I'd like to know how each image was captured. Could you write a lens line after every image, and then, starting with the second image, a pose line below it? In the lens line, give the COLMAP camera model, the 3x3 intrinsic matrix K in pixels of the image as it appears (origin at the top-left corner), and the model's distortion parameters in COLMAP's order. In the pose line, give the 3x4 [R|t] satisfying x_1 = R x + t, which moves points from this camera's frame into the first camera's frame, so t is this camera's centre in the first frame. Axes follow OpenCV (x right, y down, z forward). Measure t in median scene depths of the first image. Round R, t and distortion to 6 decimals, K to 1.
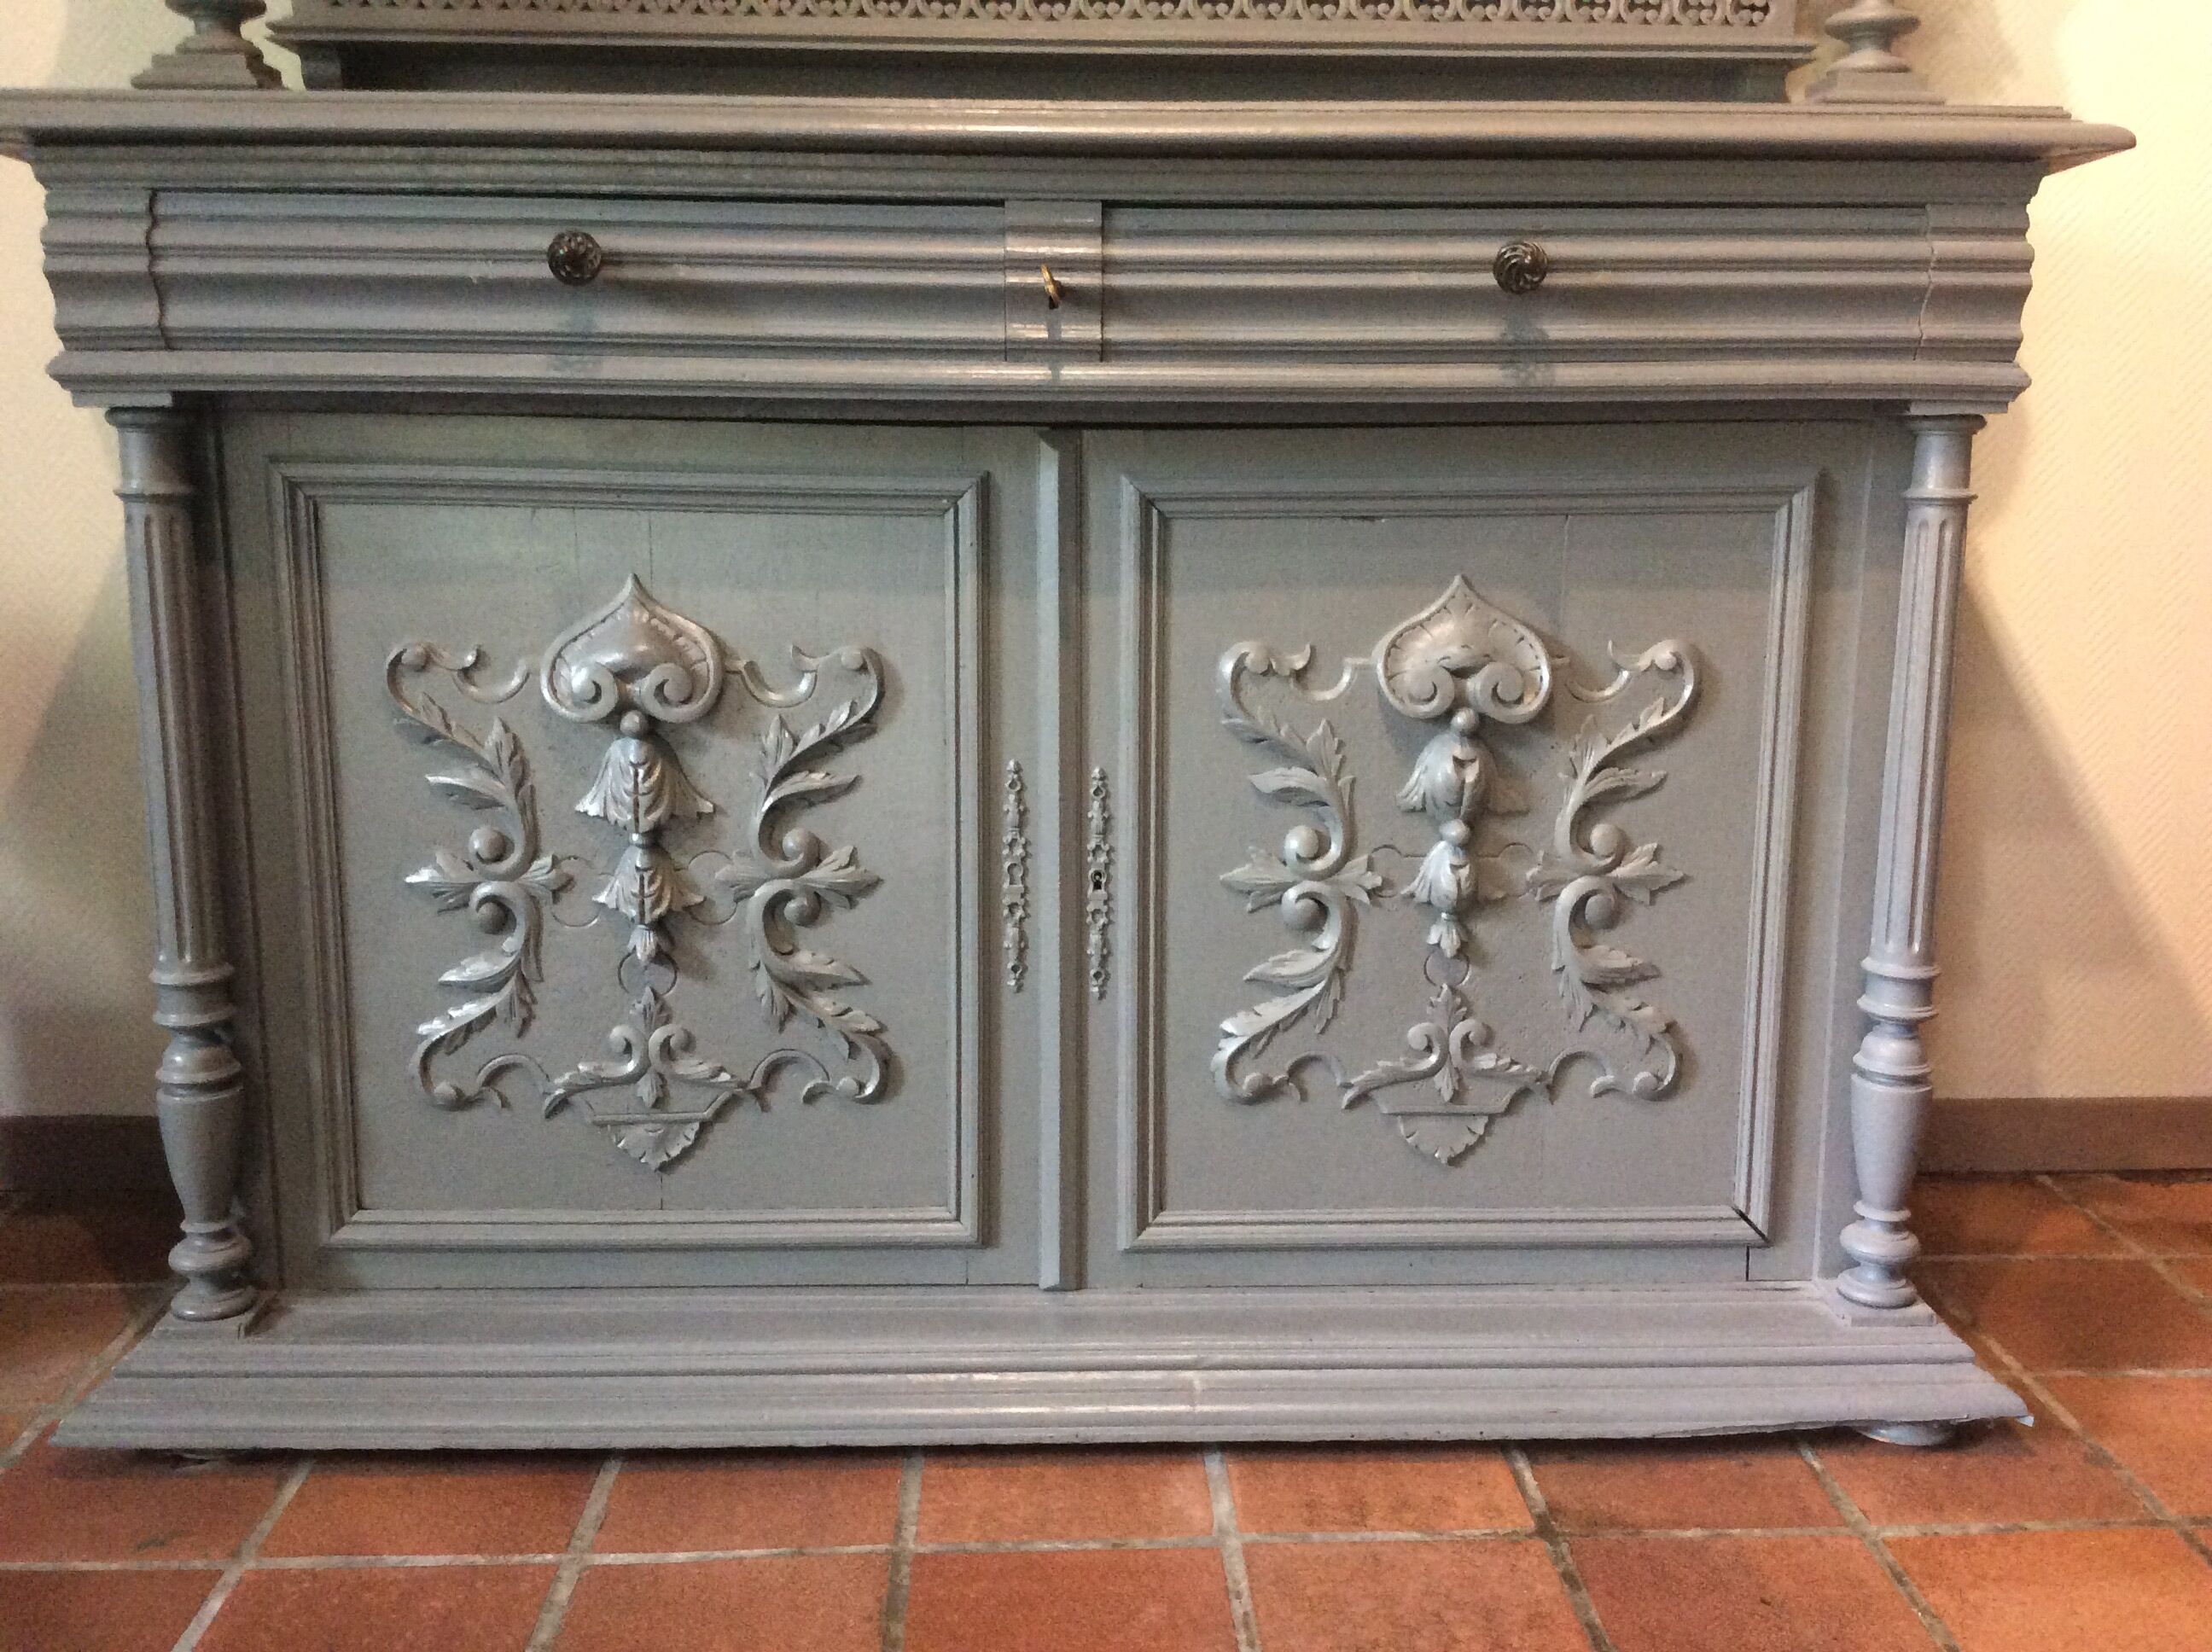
lens RADIAL K [[1998.2, 0, 1119.3], [0, 1998.2, 824.2], [0, 0, 1]] dist [0.119403, -0.199718]
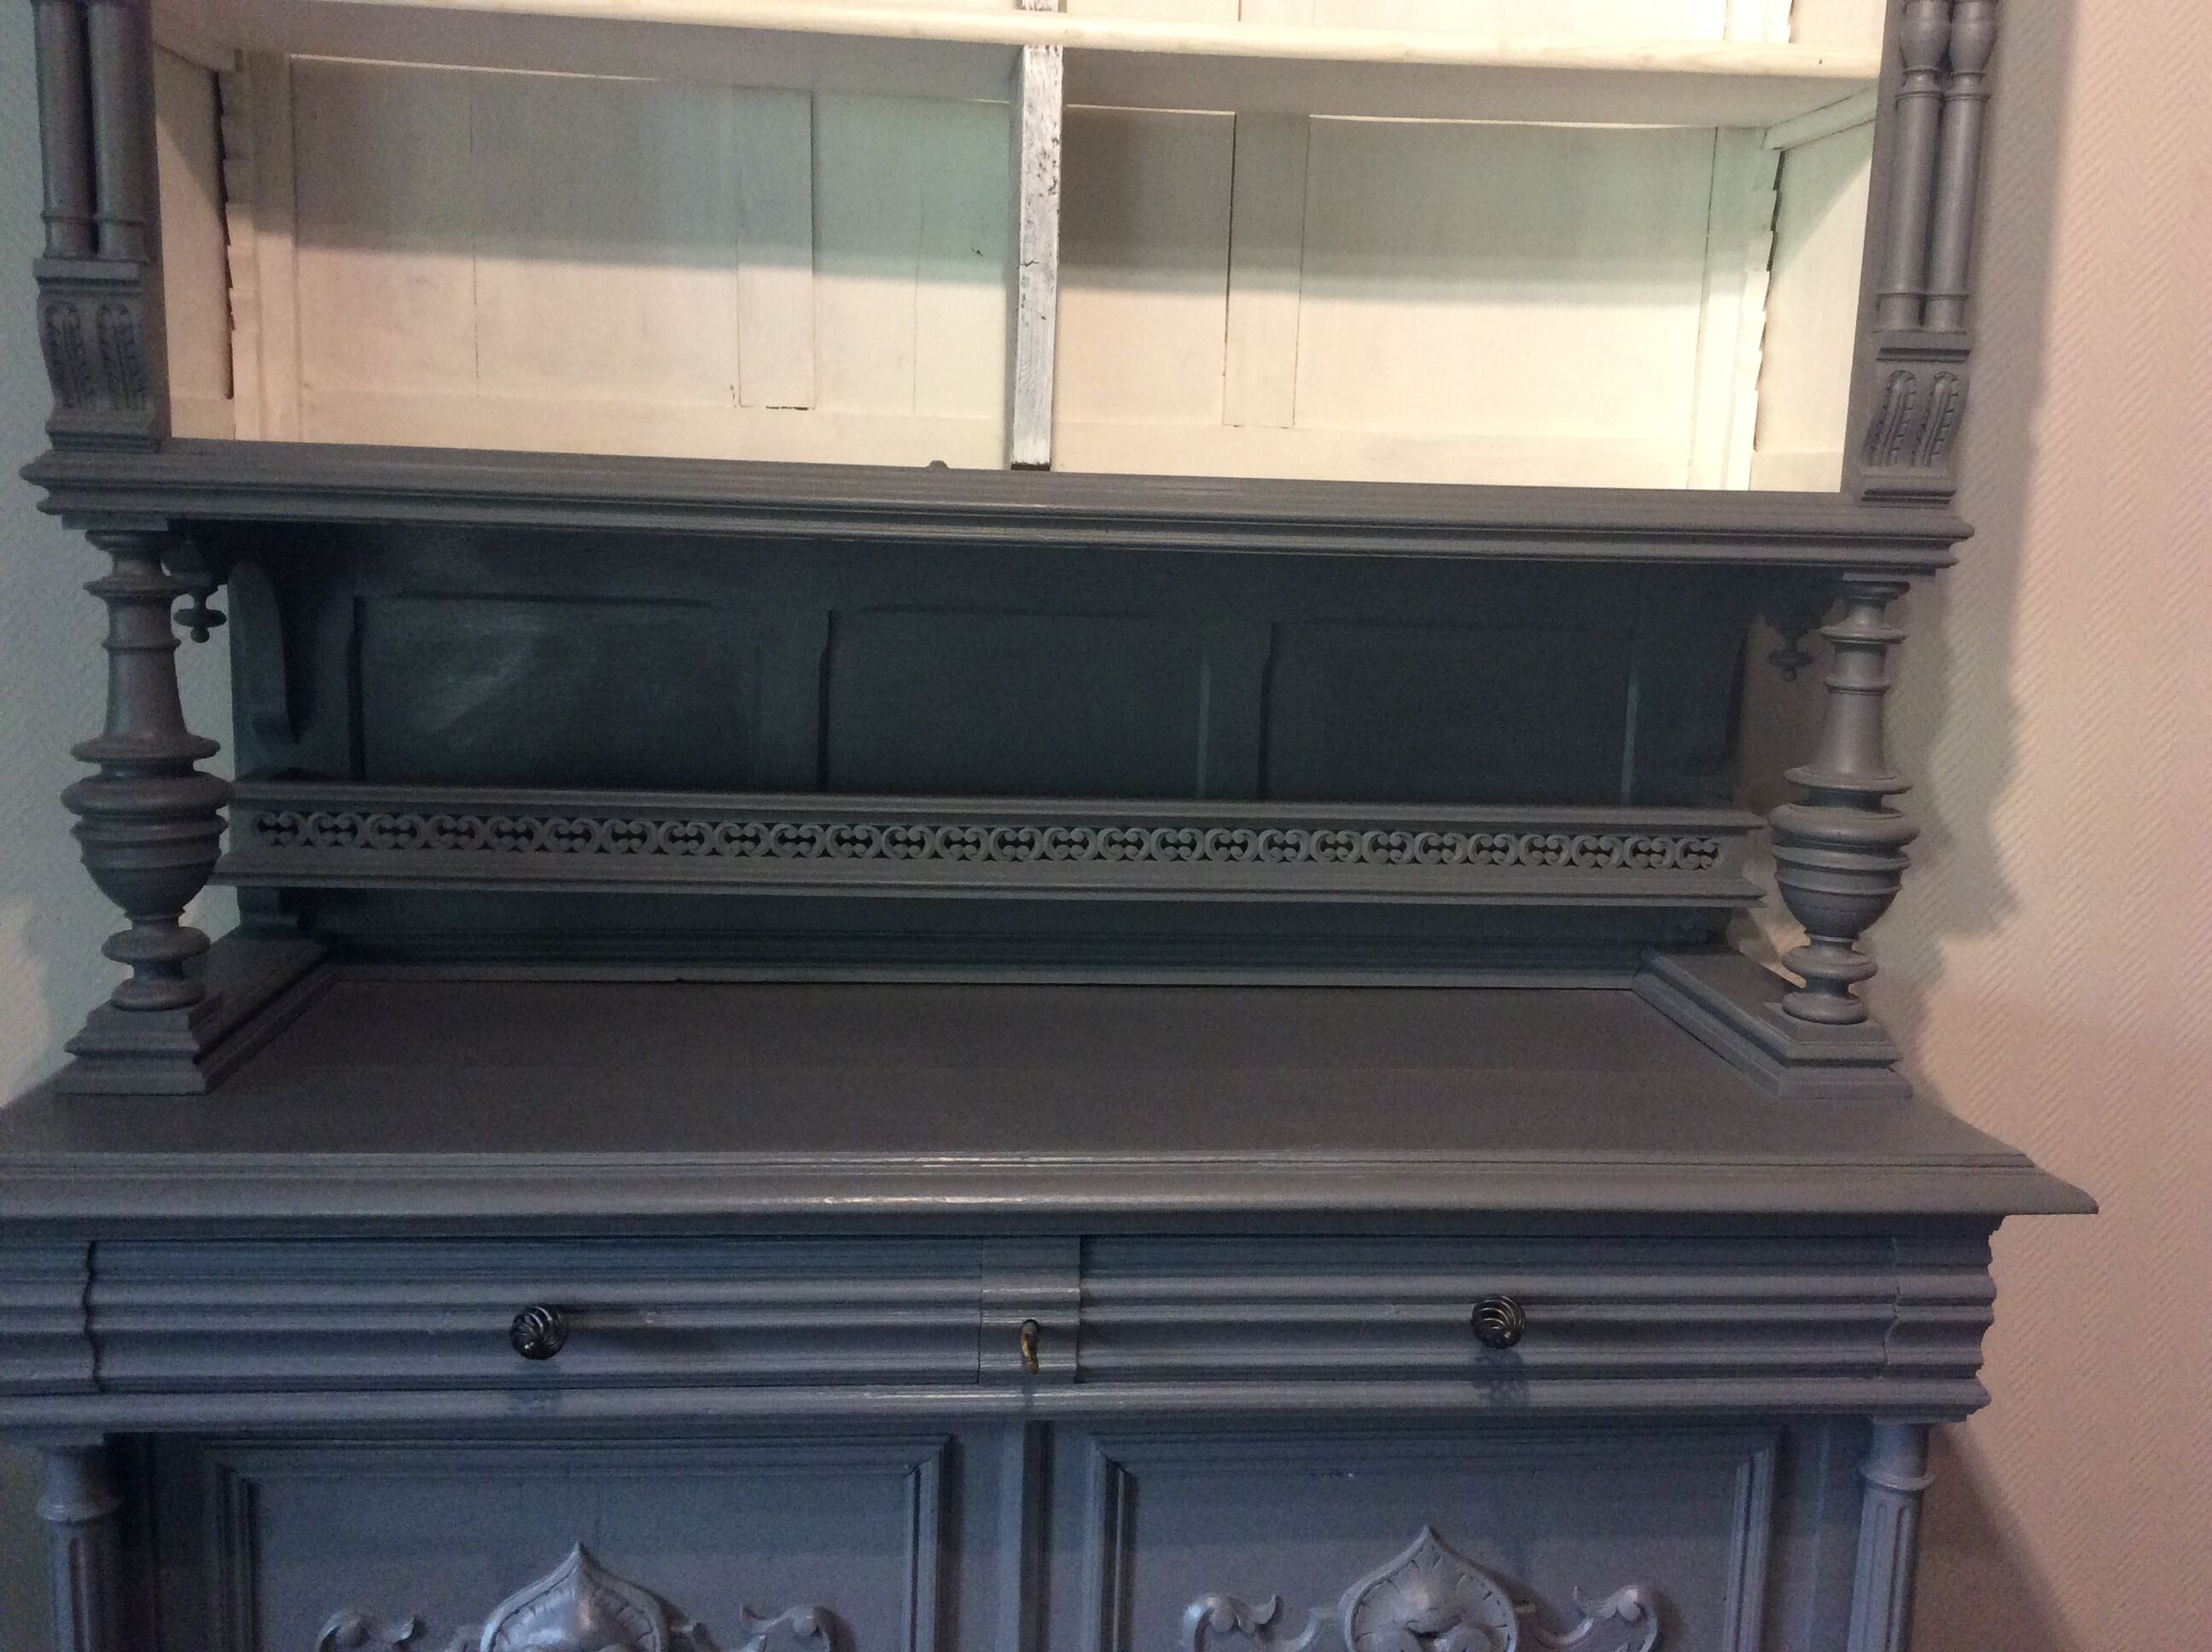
lens RADIAL K [[1977.9, 0, 1106.0], [0, 1977.9, 826.0], [0, 0, 1]] dist [0.112970, -0.198549]
pose [[0.998041, 0.016364, 0.060386, -0.053849], [-0.015922, 0.999843, -0.007785, -0.466045], [-0.060504, 0.006808, 0.998145, 0.023755]]
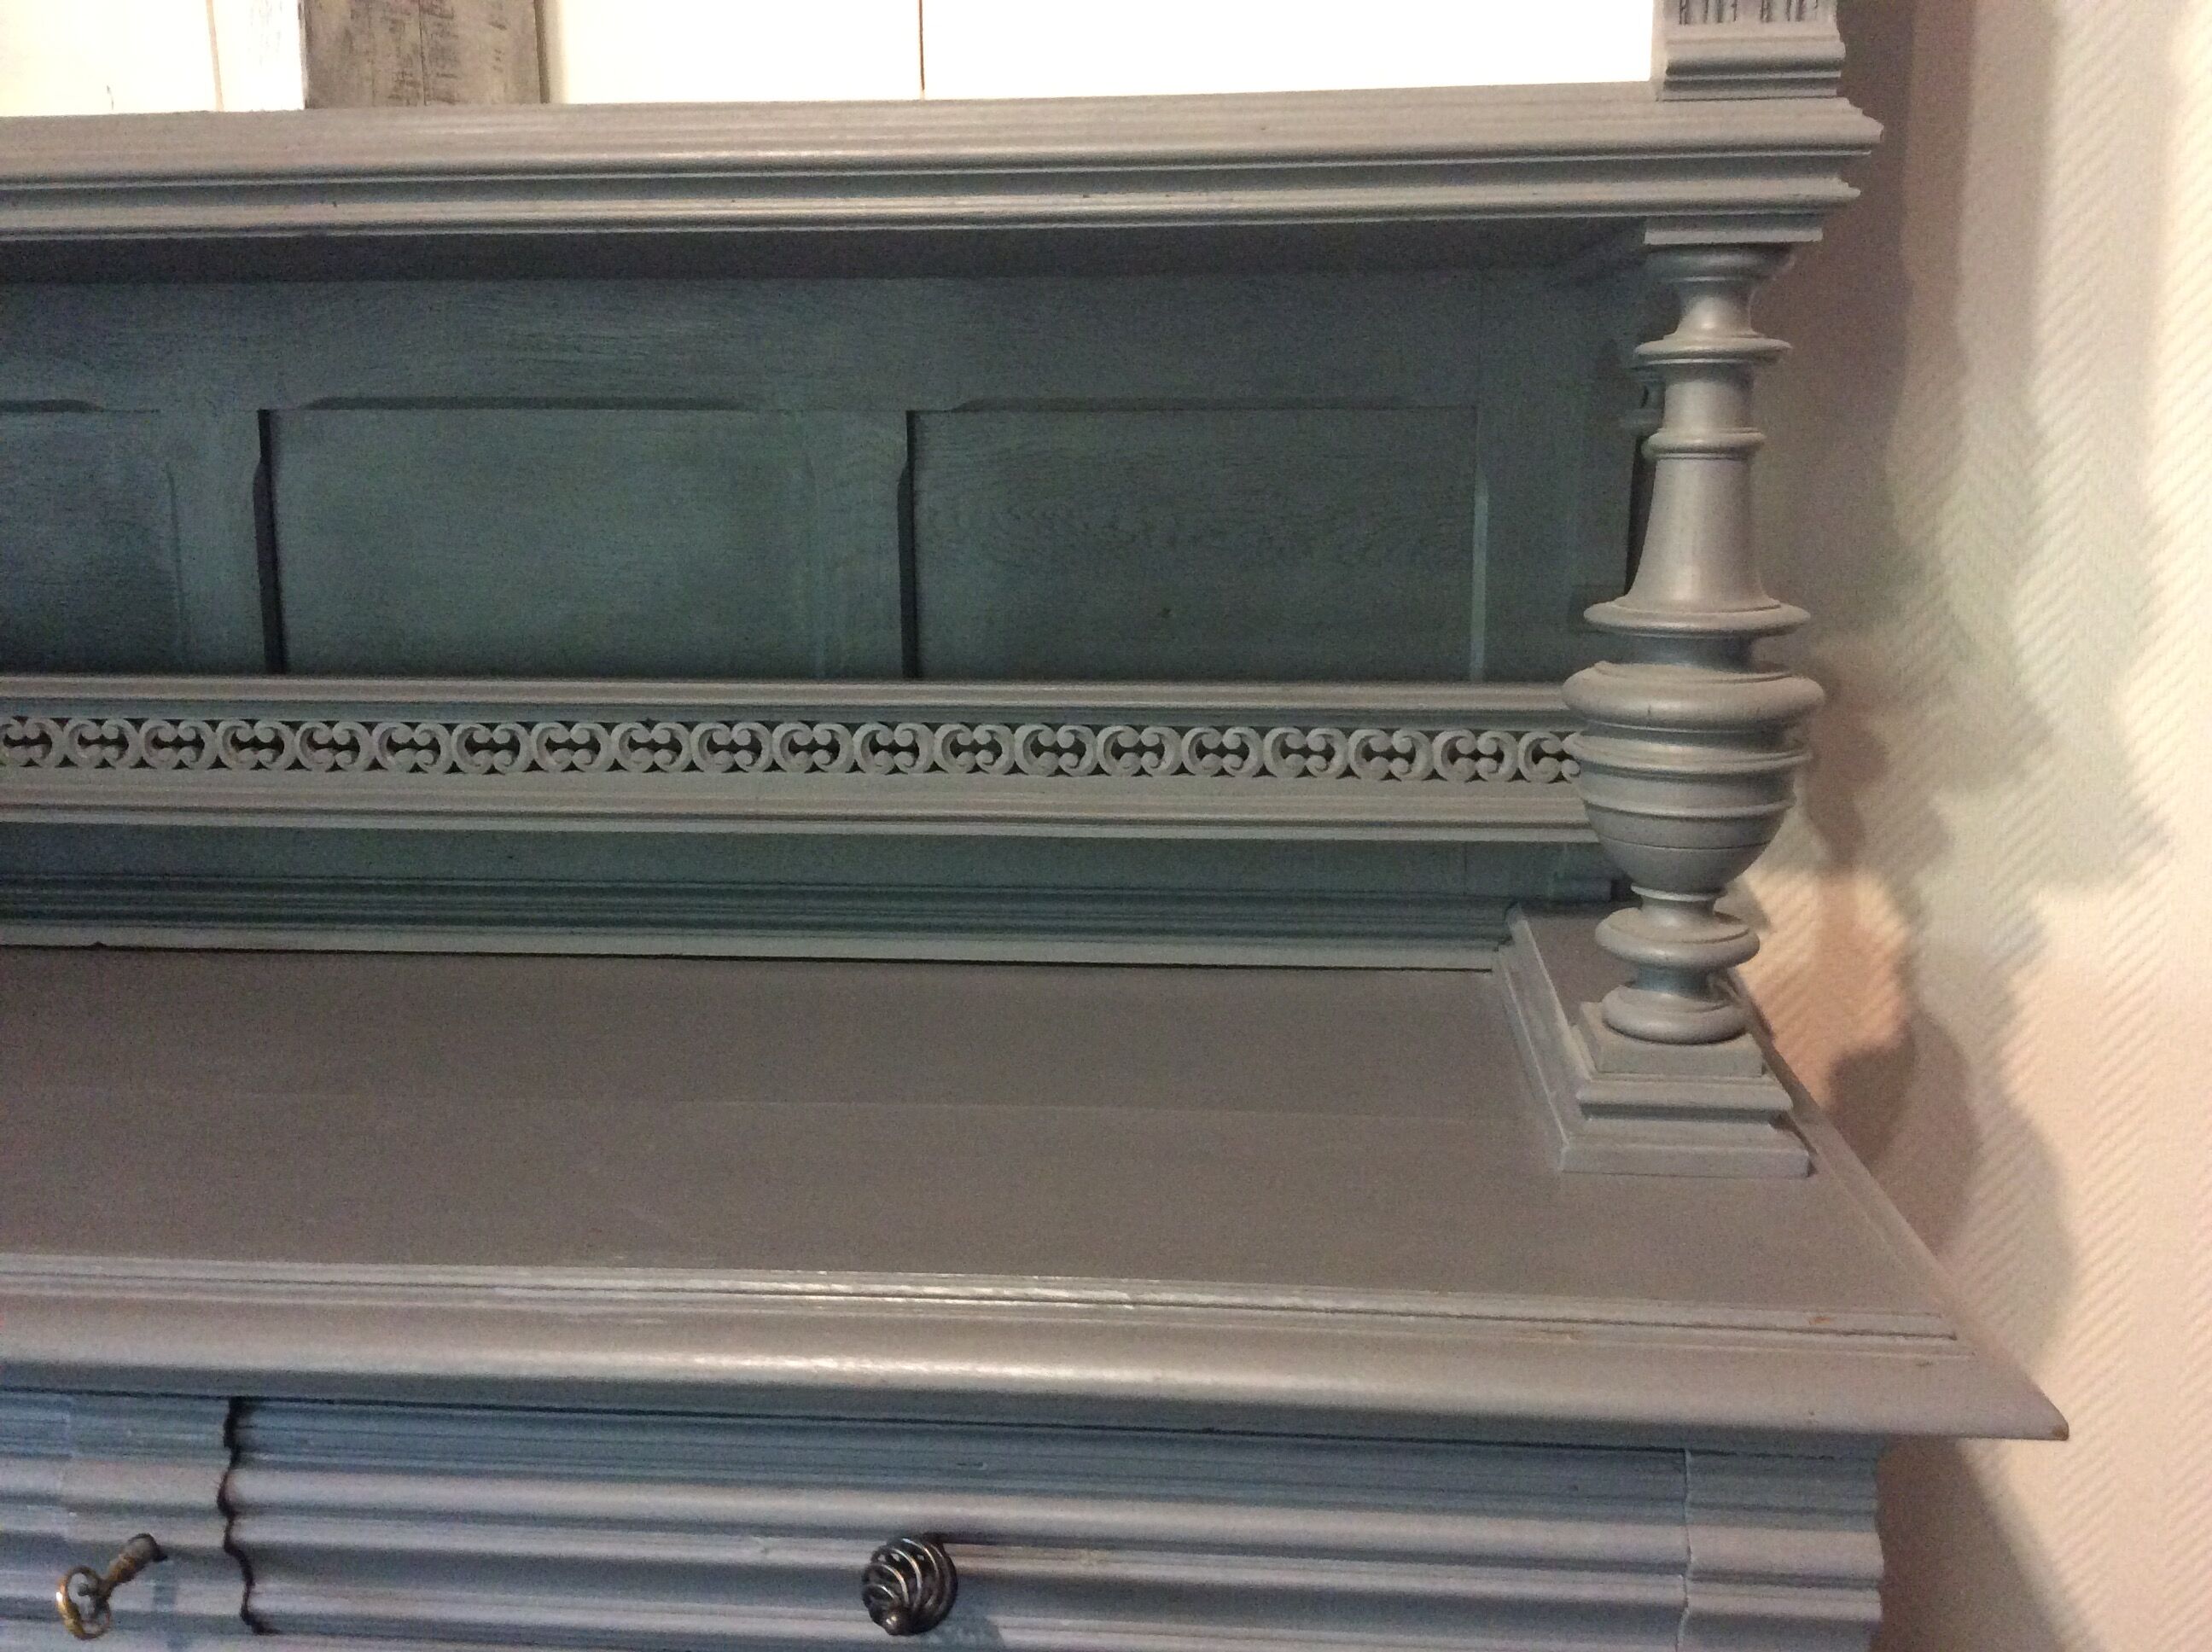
lens RADIAL K [[2127.1, 0, 1070.4], [0, 2127.1, 818.6], [0, 0, 1]] dist [0.125480, -0.304686]
pose [[0.994594, 0.012728, -0.103060, 0.264524], [-0.011084, 0.999802, 0.016505, -0.452965], [0.103250, -0.015274, 0.994538, 0.377064]]
